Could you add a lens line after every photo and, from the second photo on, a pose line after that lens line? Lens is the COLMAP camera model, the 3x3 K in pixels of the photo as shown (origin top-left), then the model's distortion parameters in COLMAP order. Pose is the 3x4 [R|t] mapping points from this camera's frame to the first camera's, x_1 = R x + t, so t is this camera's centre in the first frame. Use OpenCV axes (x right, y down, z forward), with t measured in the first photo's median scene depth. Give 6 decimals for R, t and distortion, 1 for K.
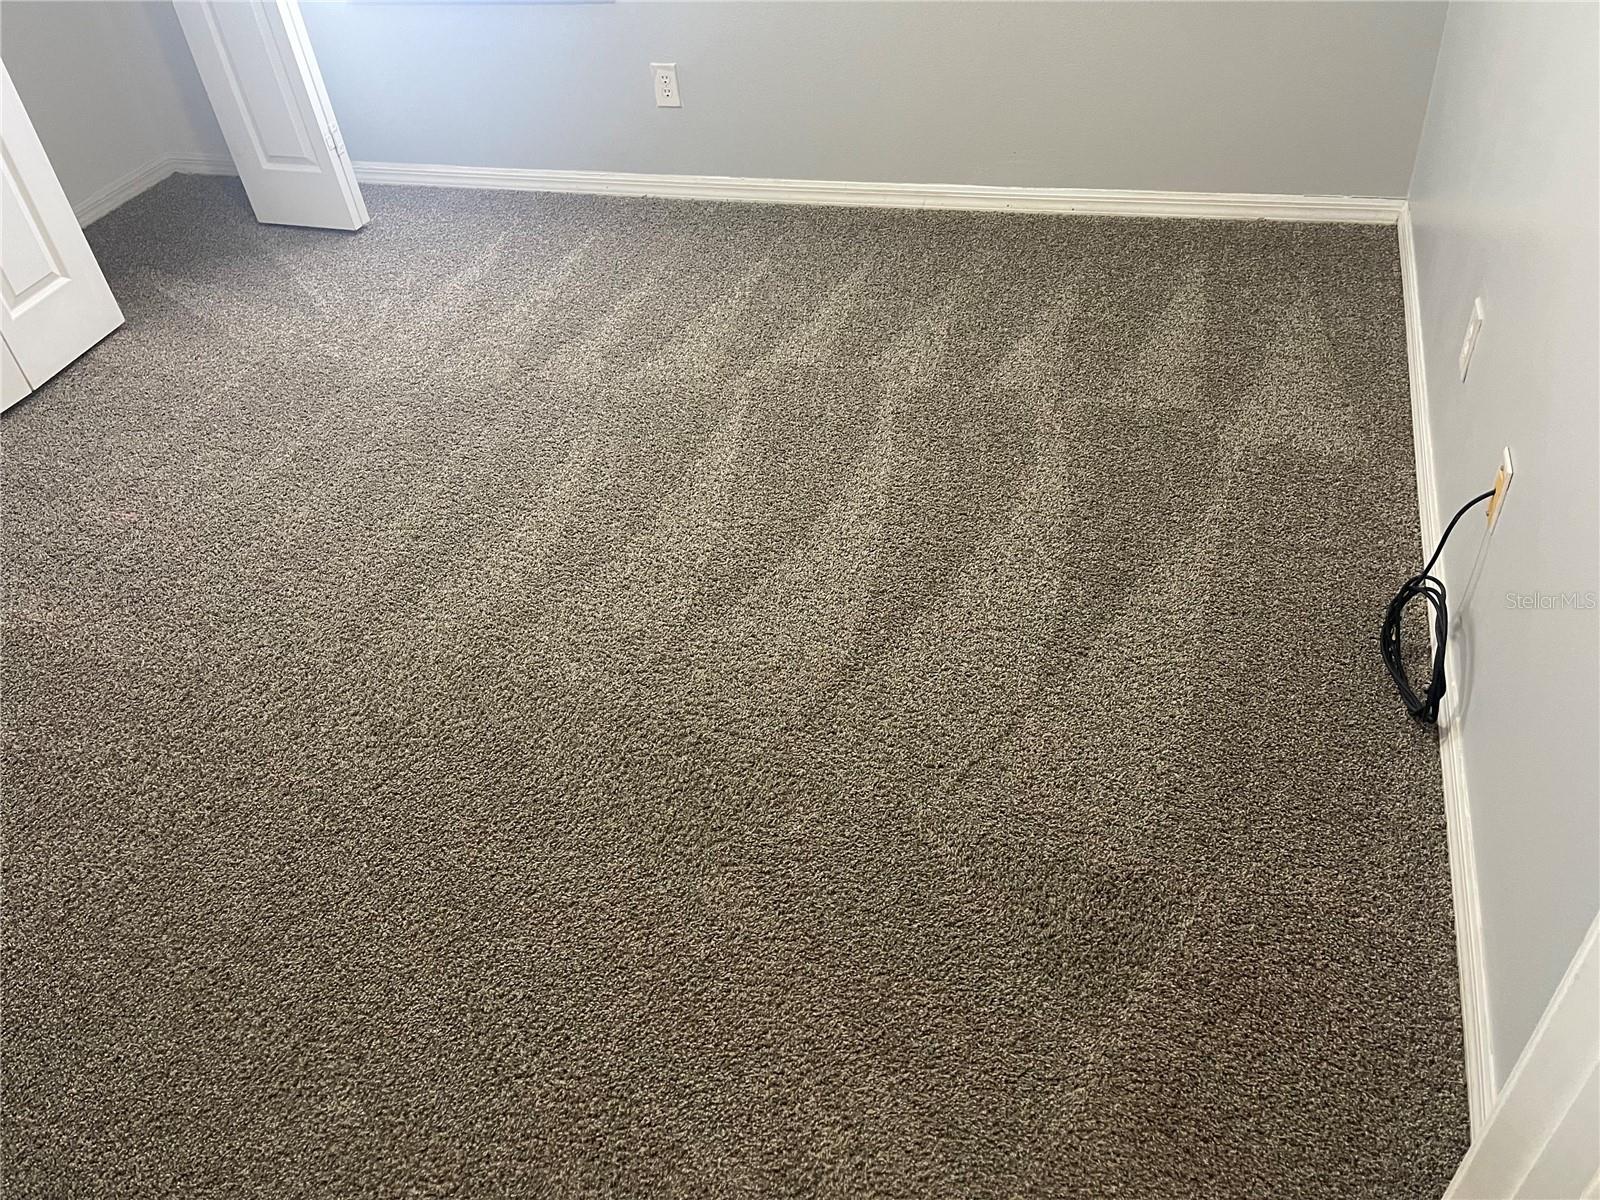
lens RADIAL K [[1236.2, 0, 811.7], [0, 1236.2, 598.0], [0, 0, 1]] dist [0.074063, -0.074432]
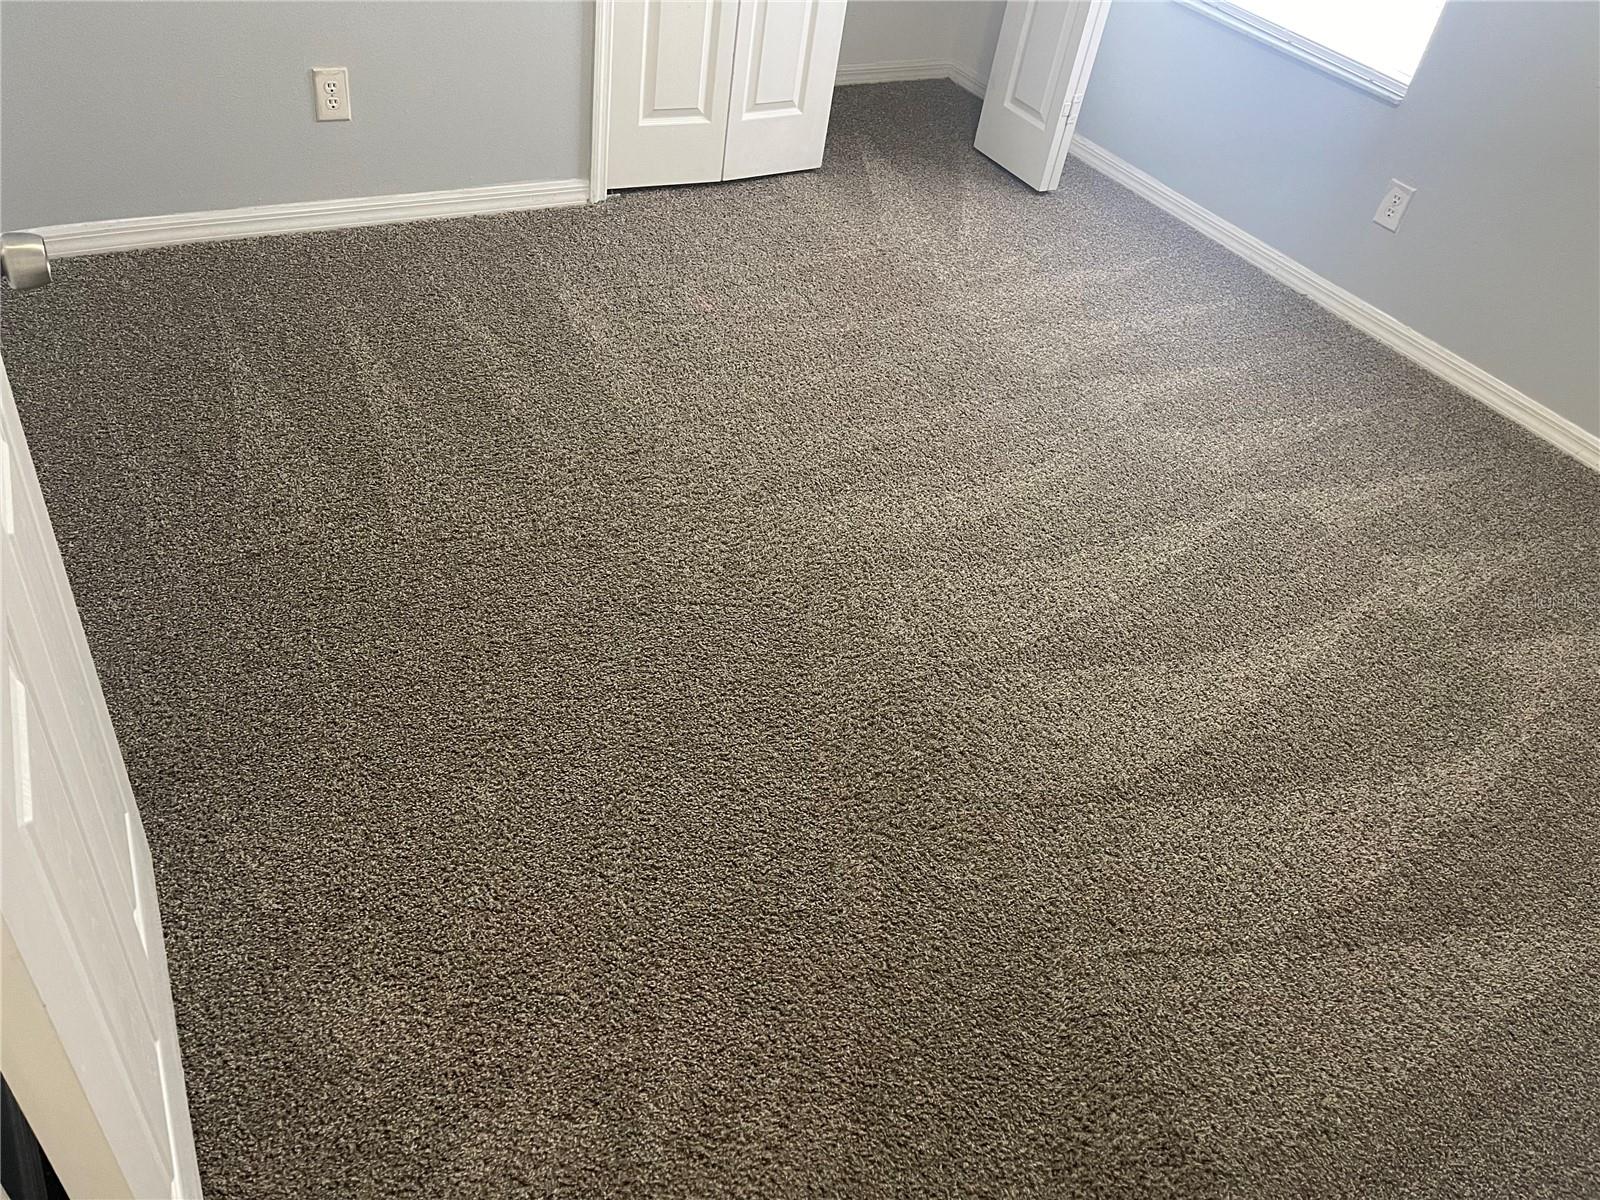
lens RADIAL K [[1236.2, 0, 811.7], [0, 1236.2, 598.0], [0, 0, 1]] dist [0.074063, -0.074432]
pose [[0.734160, 0.570682, -0.367873, 0.110145], [-0.577244, 0.809875, 0.104361, -0.023989], [0.357488, 0.135735, 0.924001, 0.015088]]
